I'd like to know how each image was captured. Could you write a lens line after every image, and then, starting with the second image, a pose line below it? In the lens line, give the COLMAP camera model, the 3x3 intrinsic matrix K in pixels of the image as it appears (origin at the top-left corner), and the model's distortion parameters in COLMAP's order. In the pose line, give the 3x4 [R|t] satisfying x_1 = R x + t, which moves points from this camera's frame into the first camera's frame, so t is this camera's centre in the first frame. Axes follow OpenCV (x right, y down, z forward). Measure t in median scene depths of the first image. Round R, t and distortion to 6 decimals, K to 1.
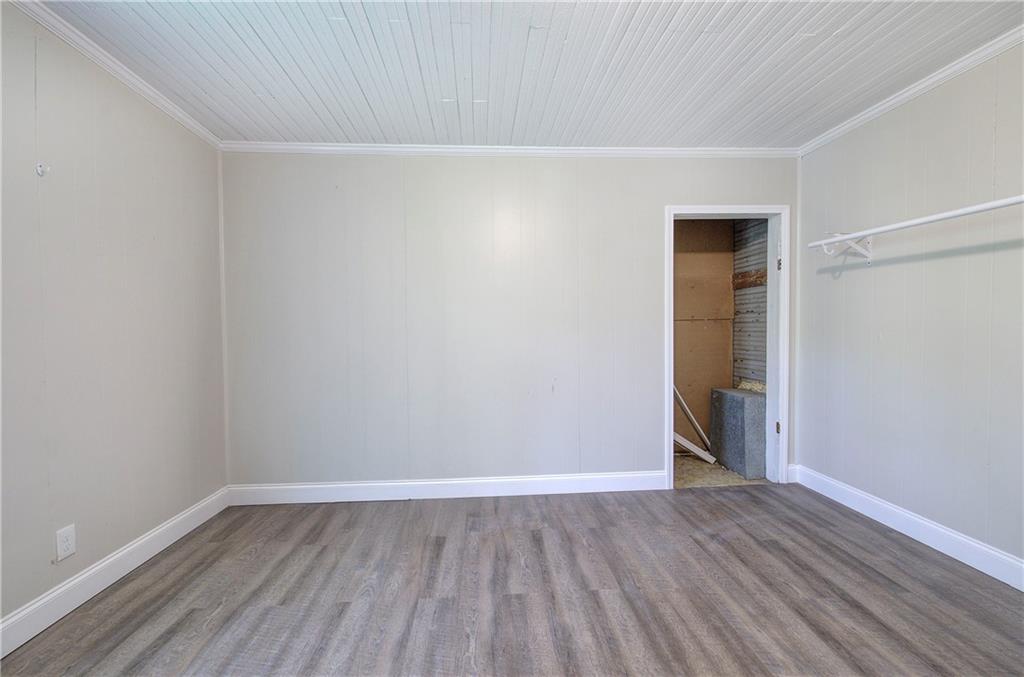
lens RADIAL K [[431.6, 0, 512.0], [0, 431.6, 338.5], [0, 0, 1]] dist [0.001330, -0.000243]
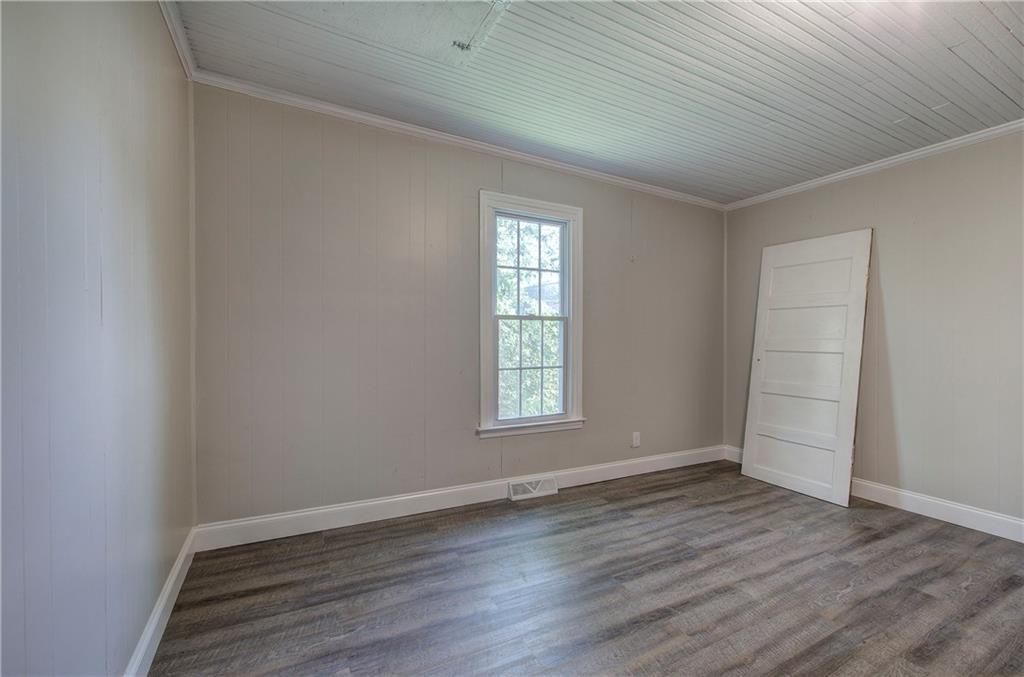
lens RADIAL K [[431.6, 0, 512.0], [0, 431.6, 338.5], [0, 0, 1]] dist [0.001330, -0.000243]
pose [[0.406343, 0.019143, -0.913520, 0.547139], [-0.029437, 0.999536, 0.007852, 0.000964], [0.913246, 0.023701, 0.406718, -0.350483]]
